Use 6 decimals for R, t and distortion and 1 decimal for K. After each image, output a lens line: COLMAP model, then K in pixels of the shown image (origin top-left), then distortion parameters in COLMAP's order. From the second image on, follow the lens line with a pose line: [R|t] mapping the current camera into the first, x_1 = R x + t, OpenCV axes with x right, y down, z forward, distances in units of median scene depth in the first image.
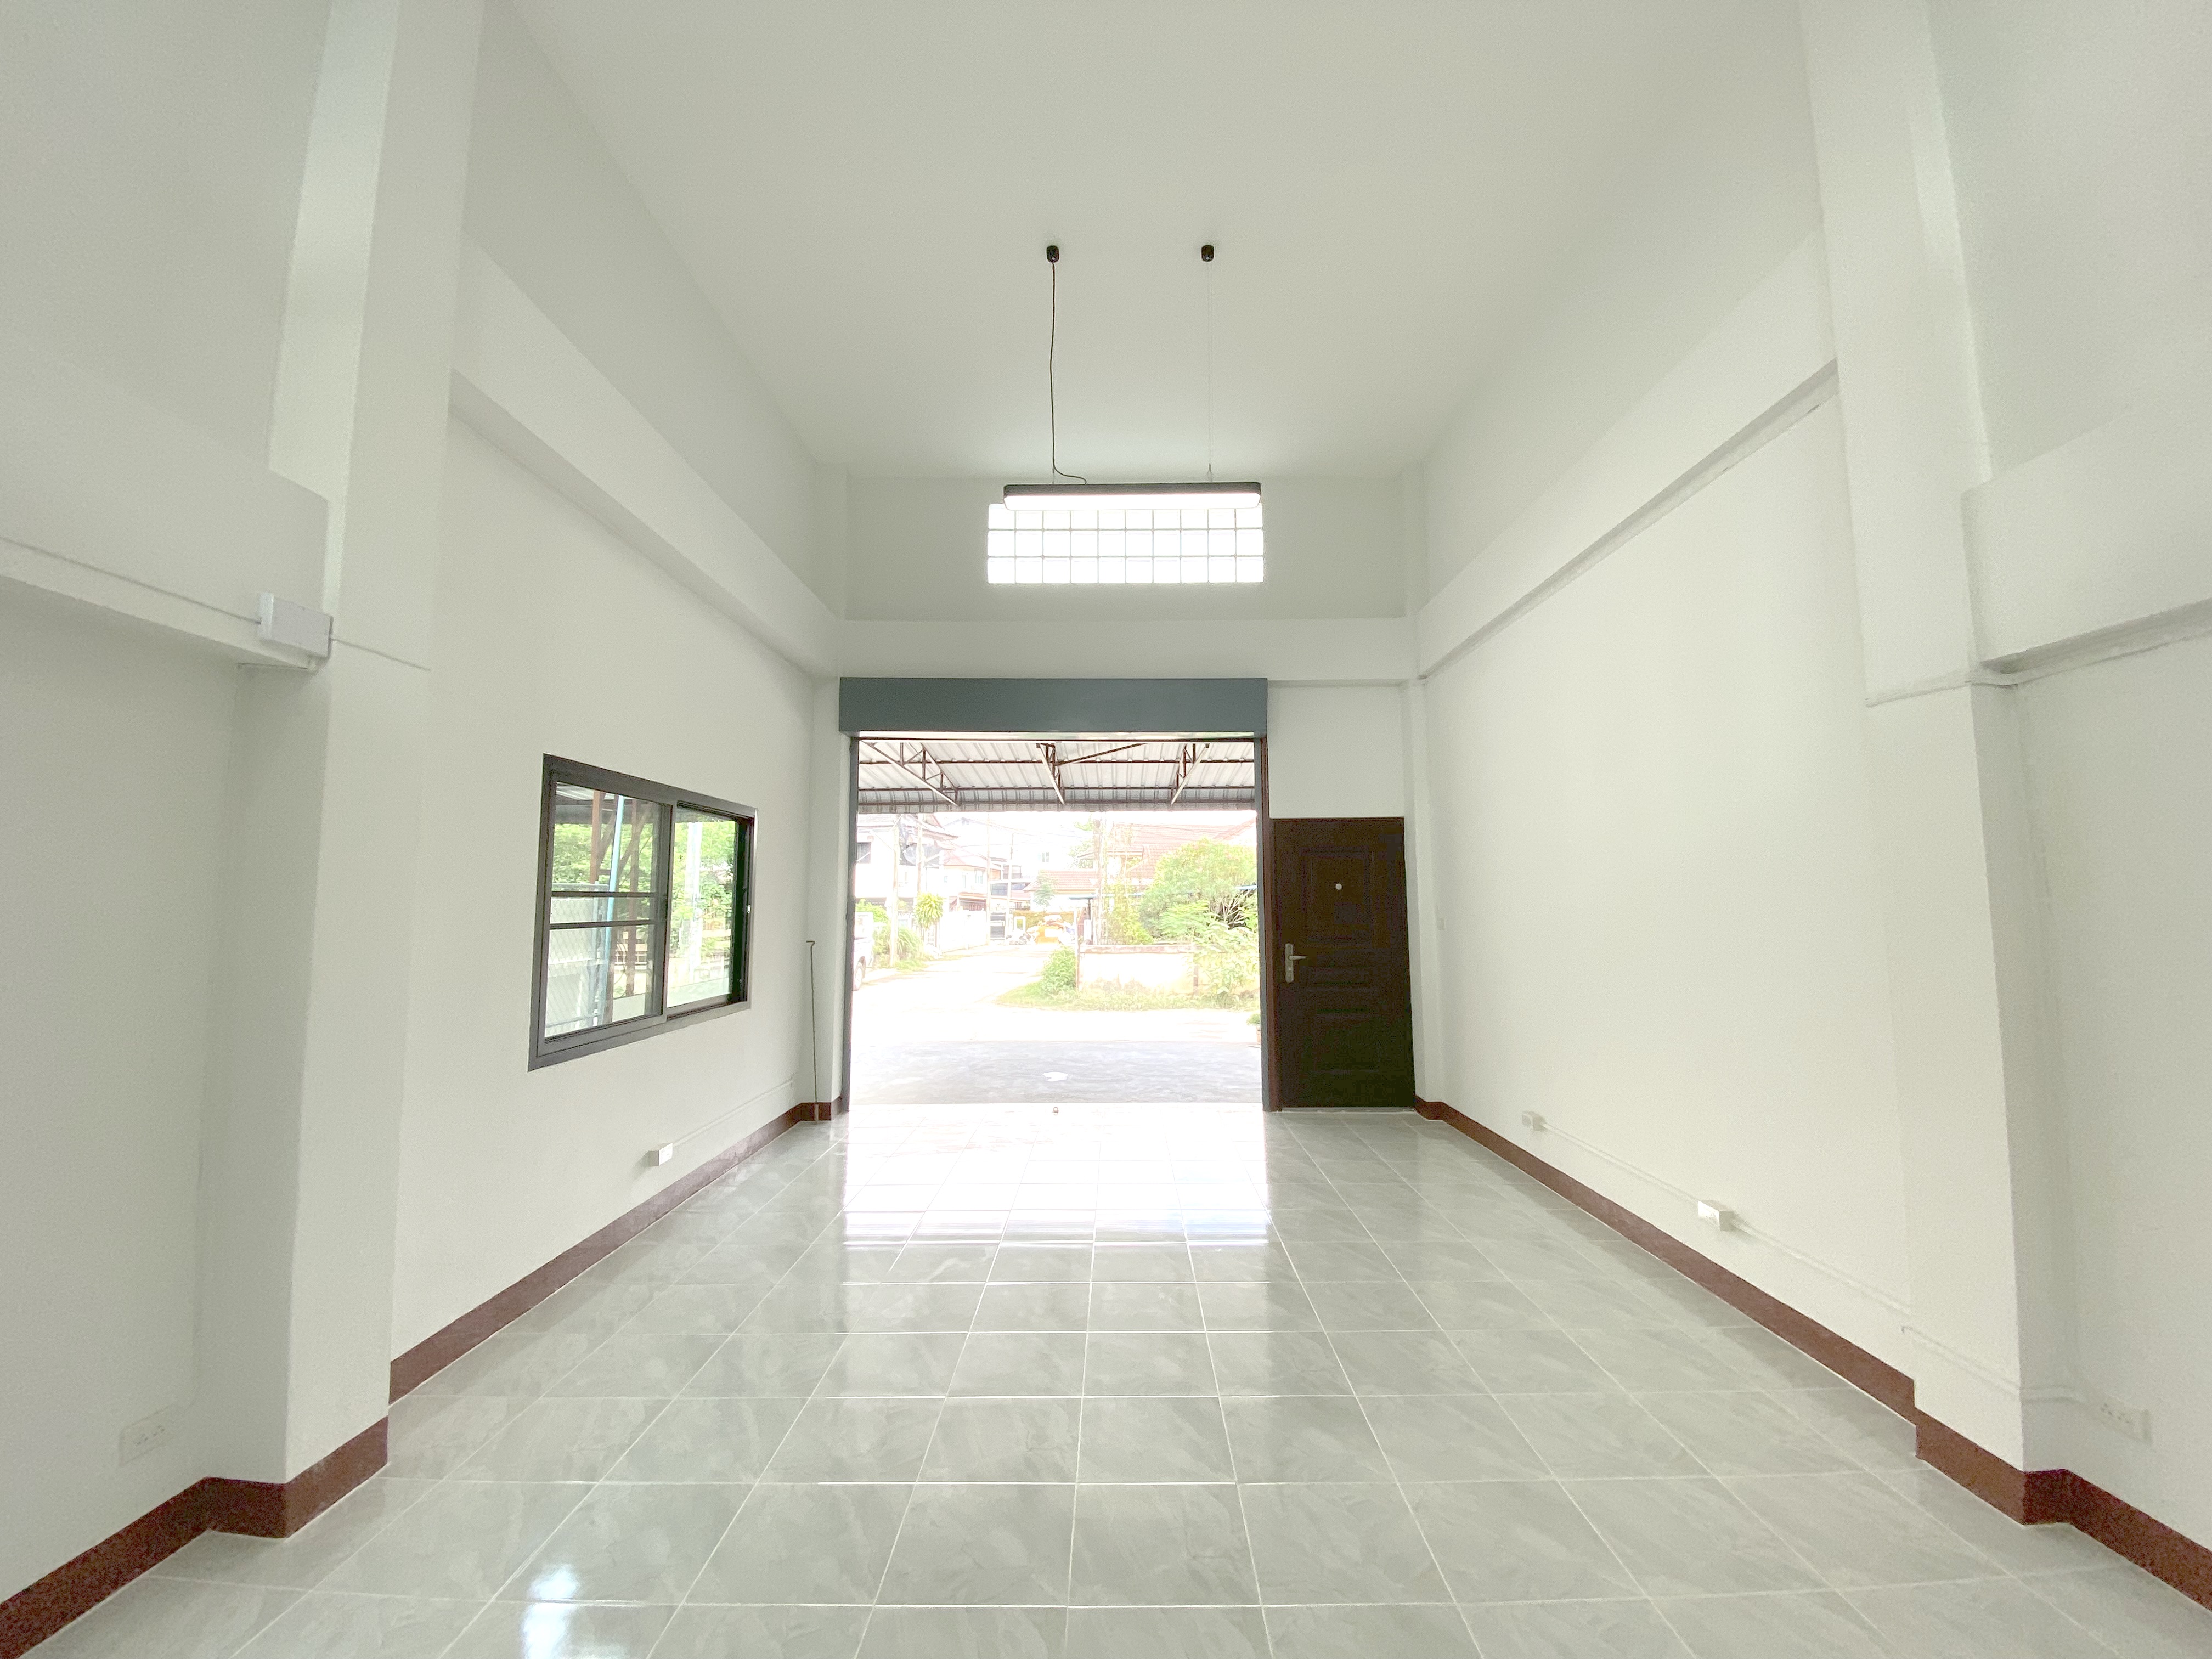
lens RADIAL K [[891.1, 0, 1104.6], [0, 891.1, 817.2], [0, 0, 1]] dist [0.034062, -0.030273]
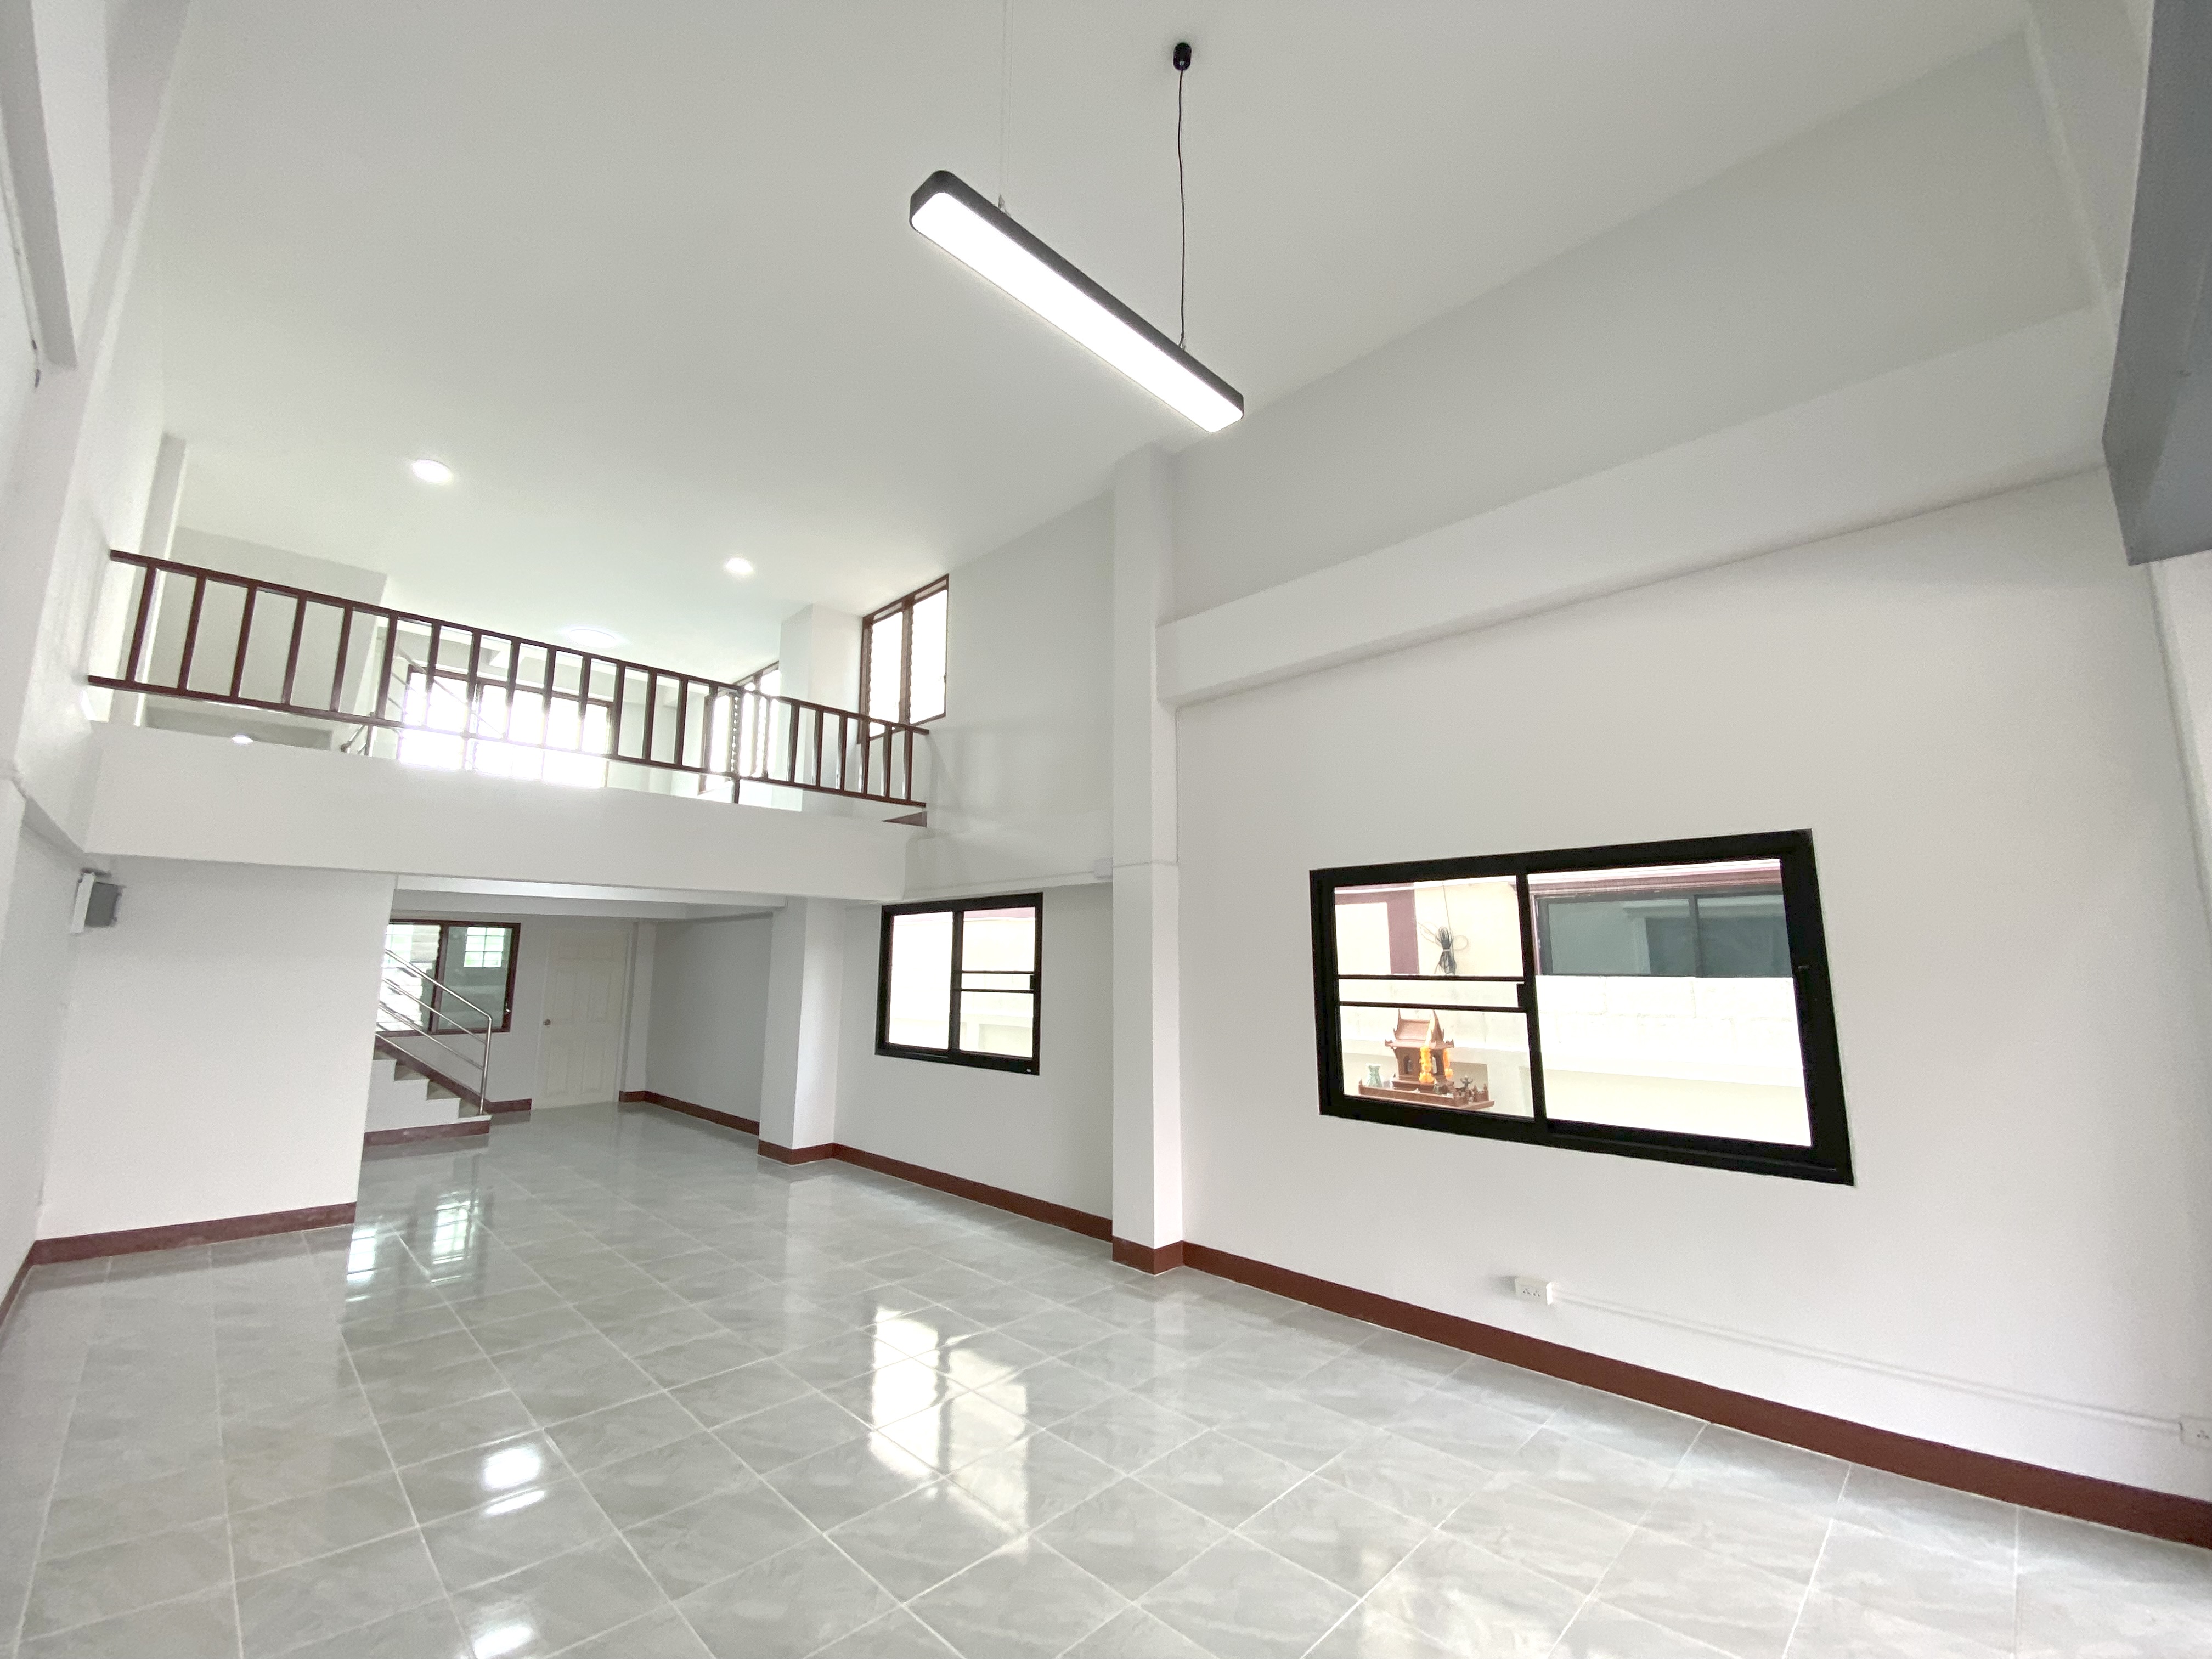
lens RADIAL K [[891.1, 0, 1104.6], [0, 891.1, 817.2], [0, 0, 1]] dist [0.034062, -0.030273]
pose [[-0.689446, -0.109054, -0.716081, 0.690454], [0.070496, 0.973806, -0.216178, 0.152129], [0.720899, -0.199524, -0.663698, 2.155664]]
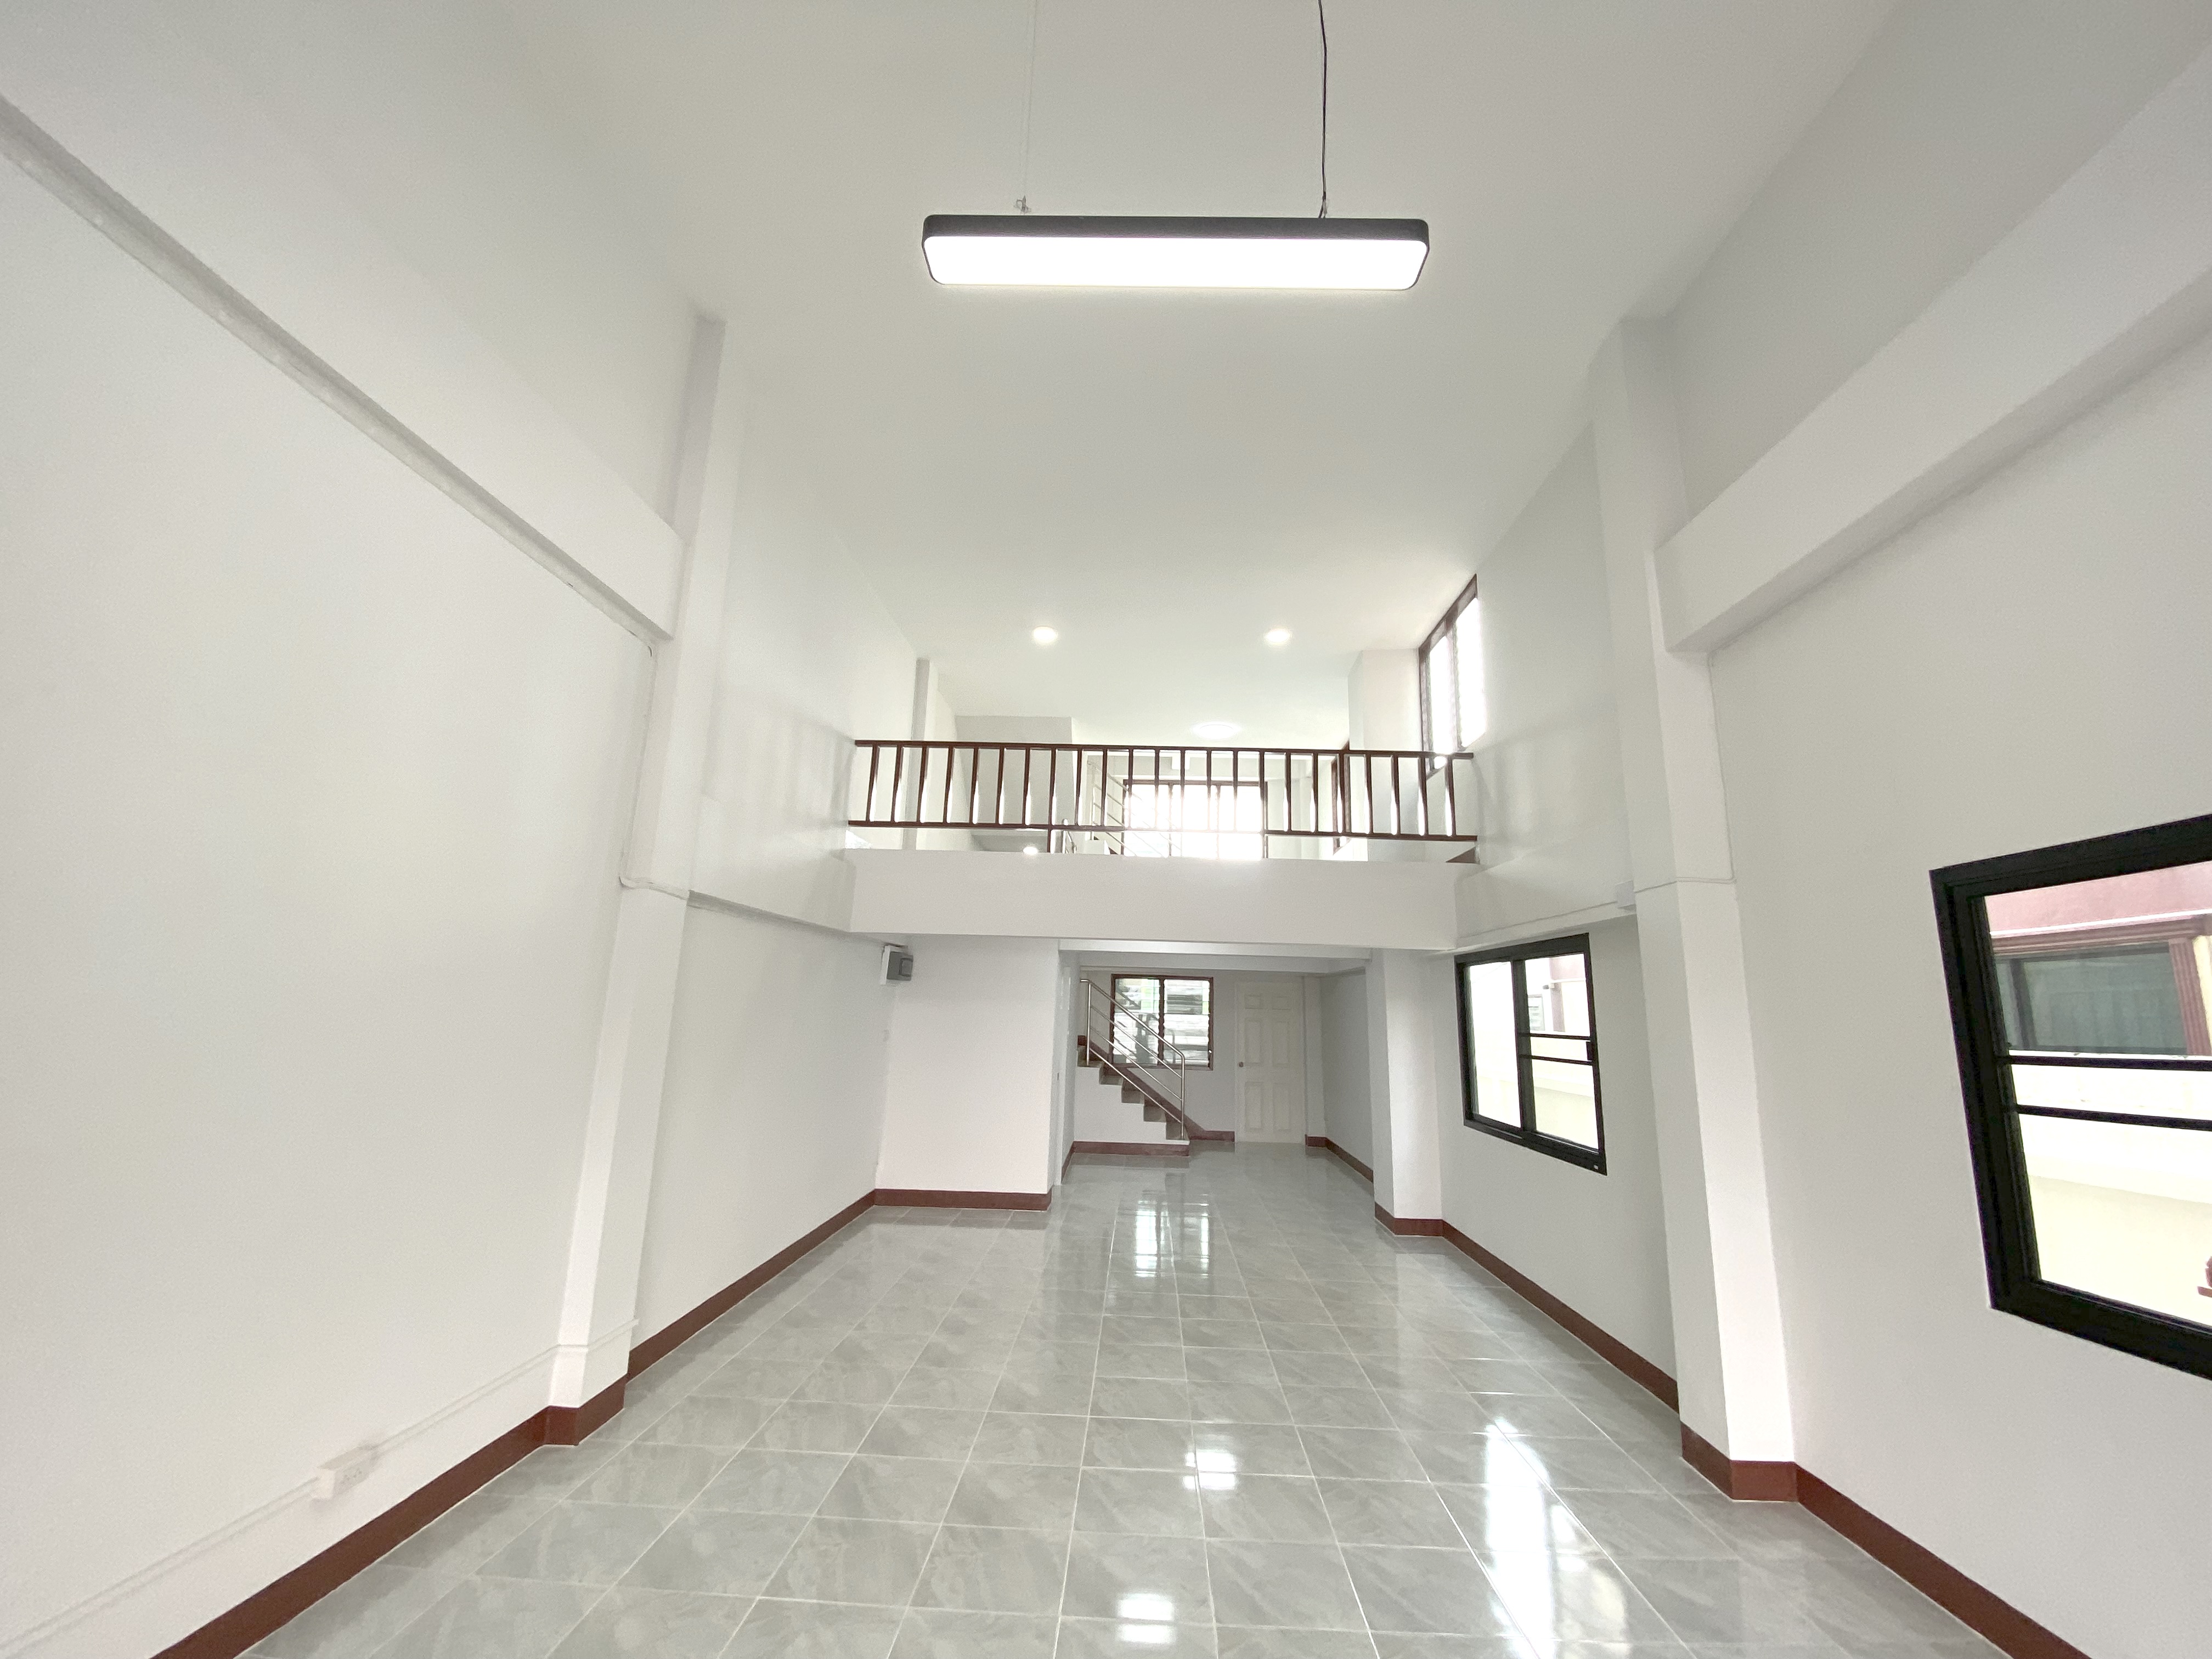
lens RADIAL K [[883.6, 0, 1119.0], [0, 883.6, 815.1], [0, 0, 1]] dist [0.000210, -0.017388]
pose [[-0.999584, -0.018004, 0.022522, 0.064654], [-0.023988, 0.952656, -0.303104, 0.163294], [-0.015999, -0.303518, -0.952691, 2.229544]]
